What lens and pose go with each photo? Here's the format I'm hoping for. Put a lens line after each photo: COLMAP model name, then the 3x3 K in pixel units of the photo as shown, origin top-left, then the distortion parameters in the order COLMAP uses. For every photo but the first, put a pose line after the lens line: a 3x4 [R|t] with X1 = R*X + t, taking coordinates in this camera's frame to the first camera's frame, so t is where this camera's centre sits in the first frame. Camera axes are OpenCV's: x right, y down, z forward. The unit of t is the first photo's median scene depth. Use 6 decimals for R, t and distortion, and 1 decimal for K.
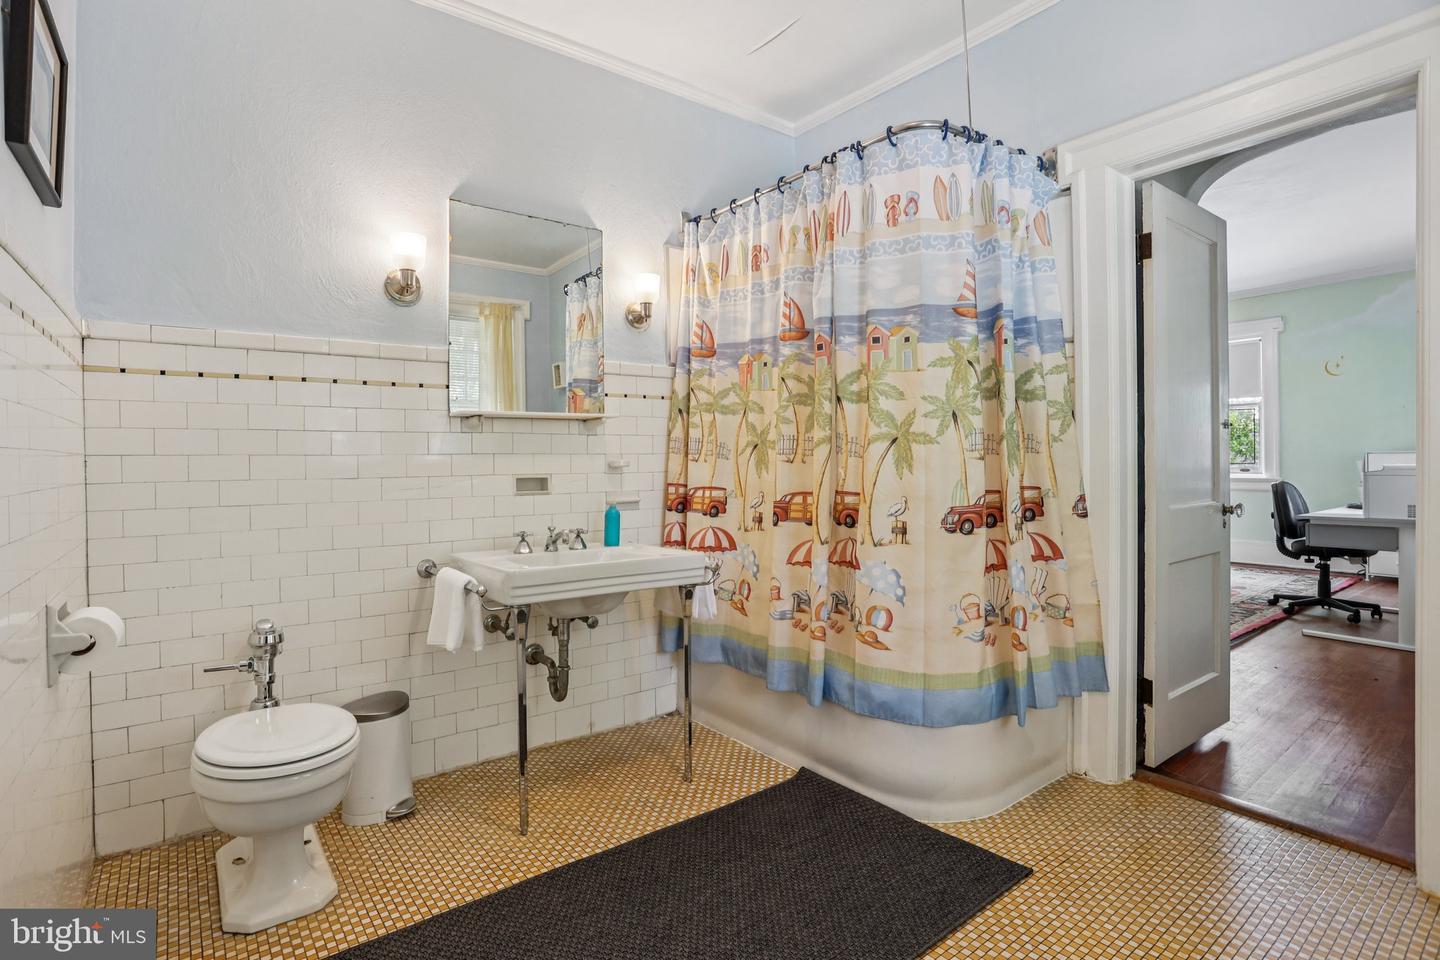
lens RADIAL K [[709.2, 0, 714.9], [0, 709.2, 465.4], [0, 0, 1]] dist [-0.001737, 0.000317]
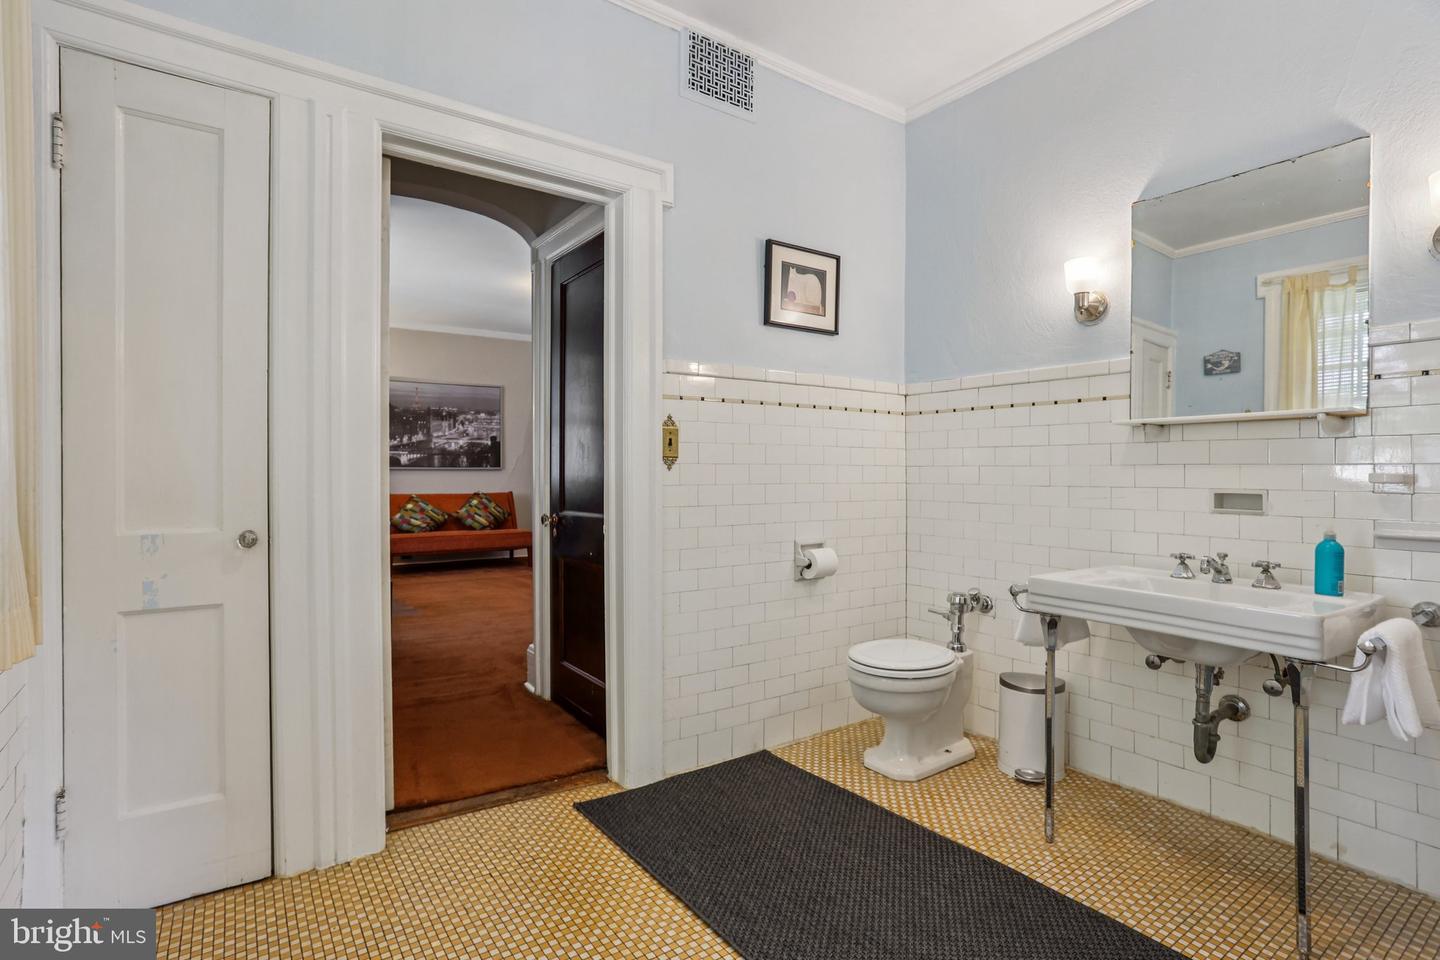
lens RADIAL K [[709.2, 0, 714.9], [0, 709.2, 465.4], [0, 0, 1]] dist [-0.001737, 0.000317]
pose [[-0.008370, 0.000960, -0.999965, 0.627714], [-0.013044, 0.999914, 0.001069, -0.008880], [0.999880, 0.013053, -0.008356, 0.444530]]
